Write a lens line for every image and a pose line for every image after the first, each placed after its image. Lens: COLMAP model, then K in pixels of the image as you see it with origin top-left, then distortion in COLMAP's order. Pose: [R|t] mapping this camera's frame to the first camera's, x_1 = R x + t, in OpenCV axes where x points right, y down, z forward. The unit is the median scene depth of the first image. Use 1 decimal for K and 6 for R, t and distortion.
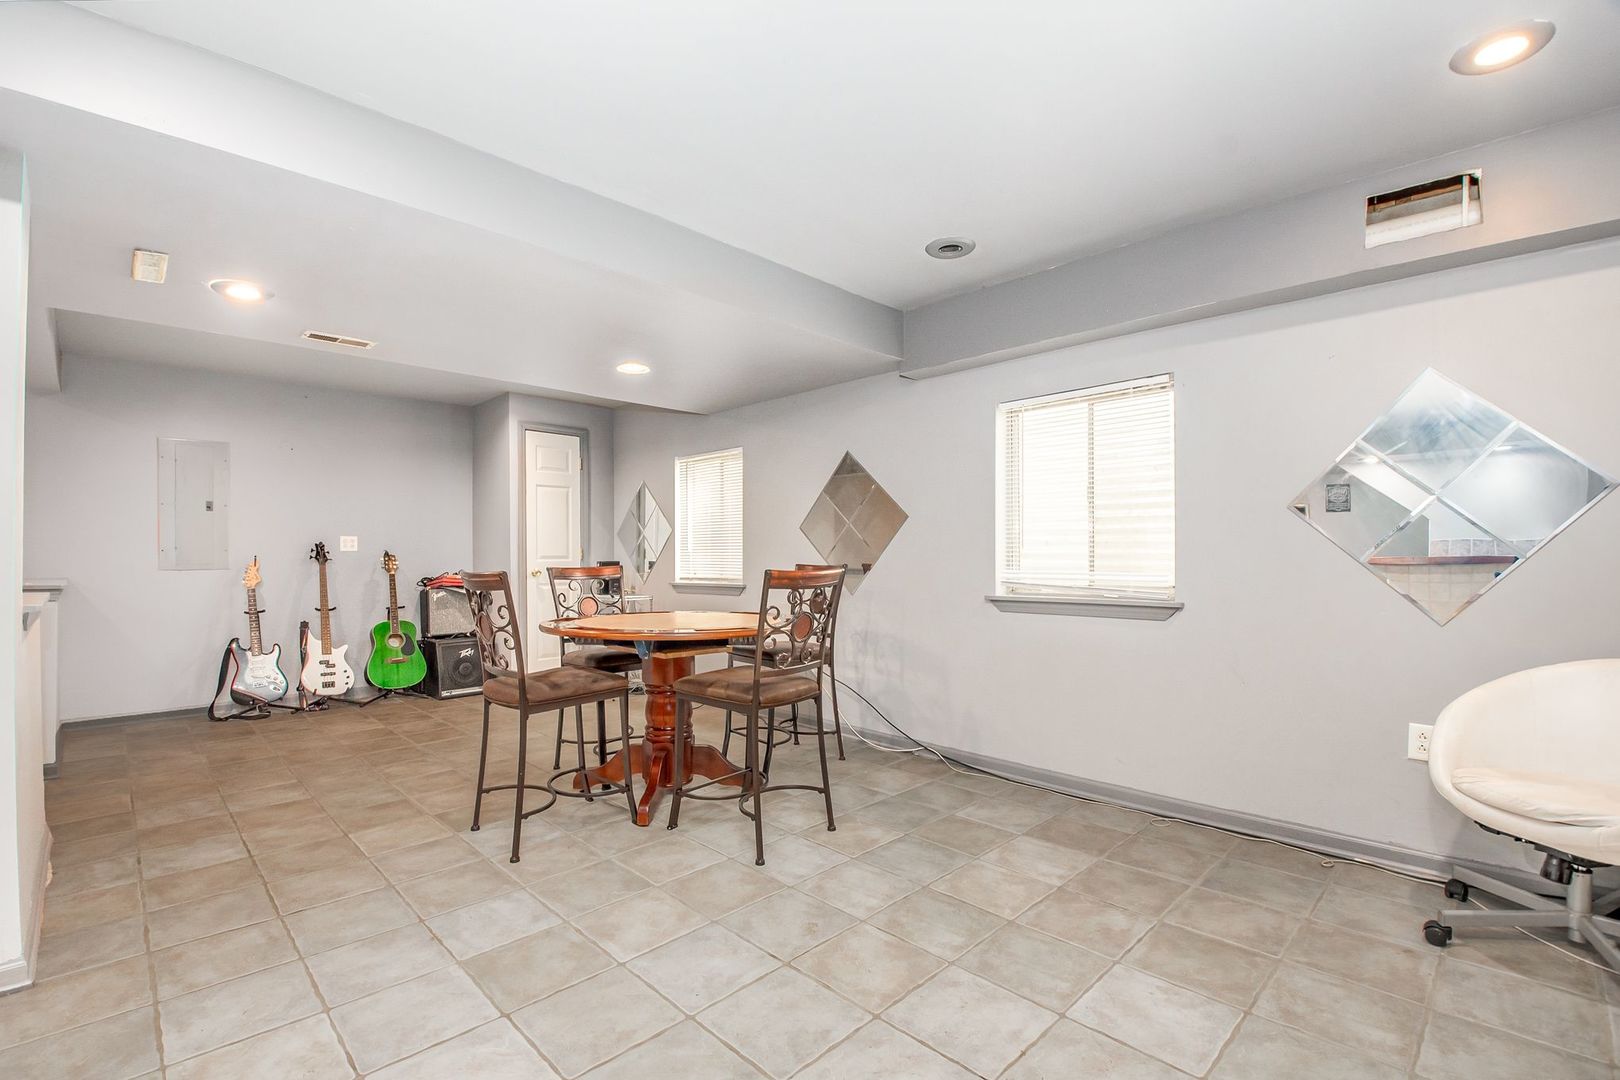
lens RADIAL K [[728.2, 0, 791.9], [0, 728.2, 557.1], [0, 0, 1]] dist [-0.020545, -0.000190]
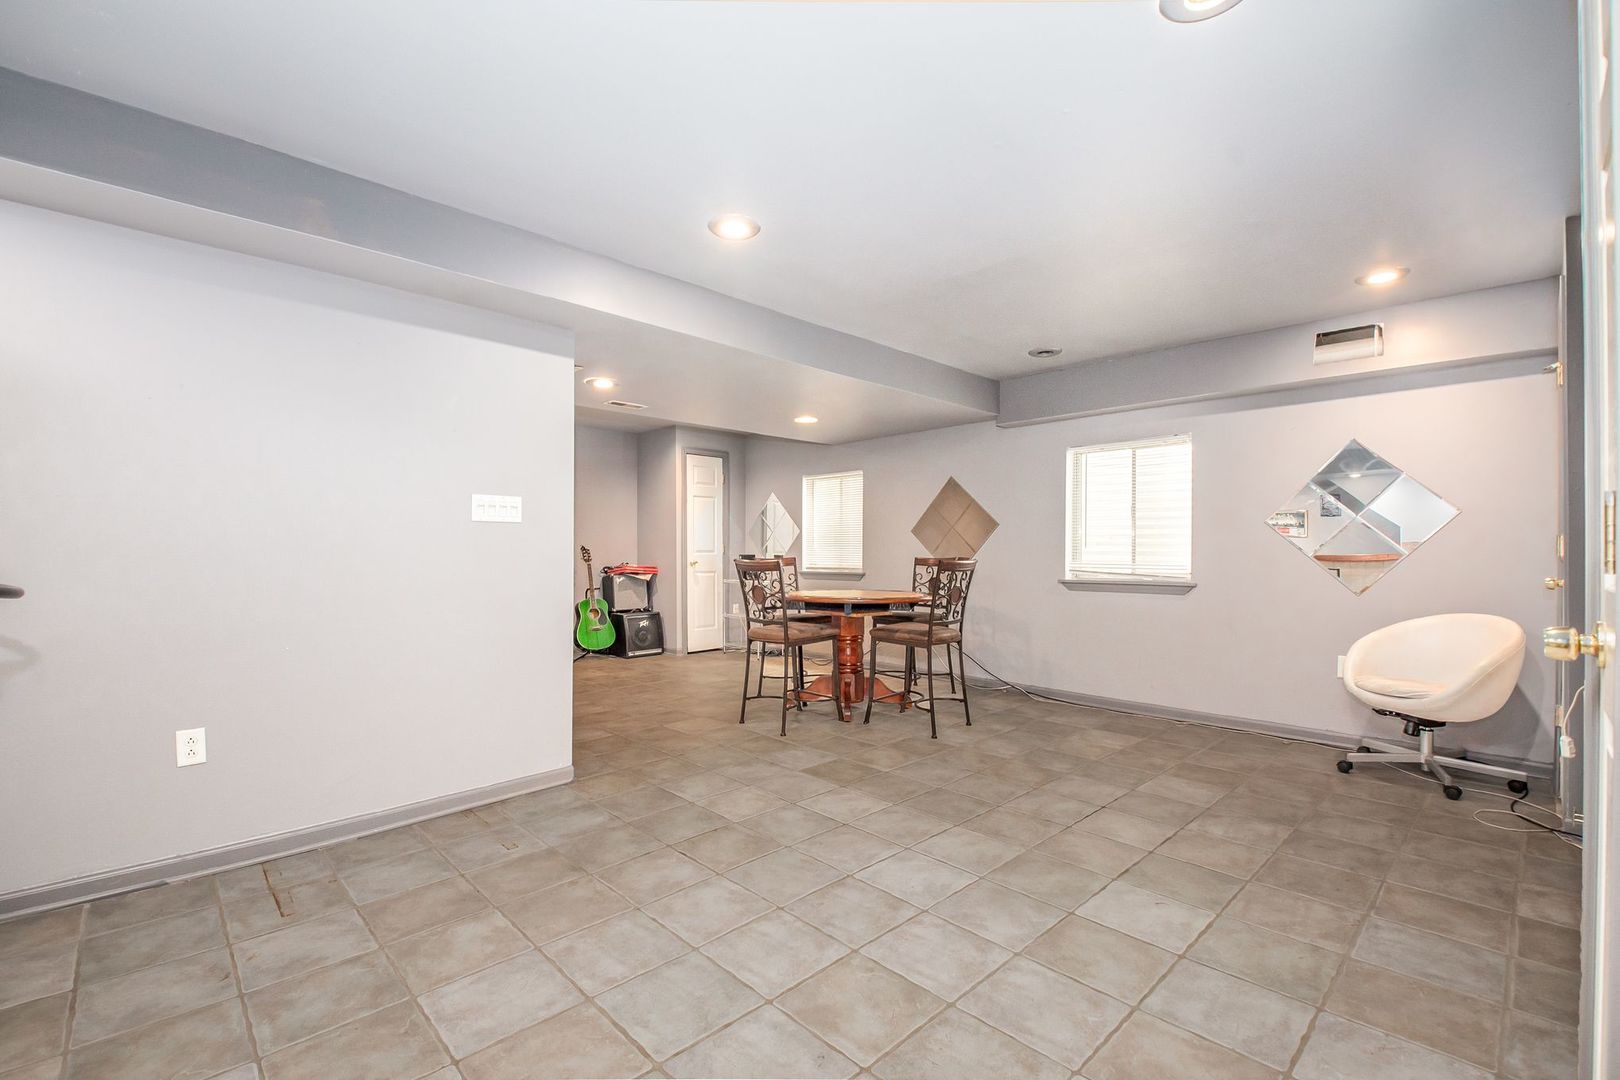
lens RADIAL K [[718.7, 0, 787.5], [0, 718.7, 552.5], [0, 0, 1]] dist [0.000768, -0.000754]
pose [[0.999770, 0.005661, -0.020672, -0.306030], [-0.005669, 0.999984, -0.000296, 0.003595], [0.020670, 0.000413, 0.999786, -0.563201]]
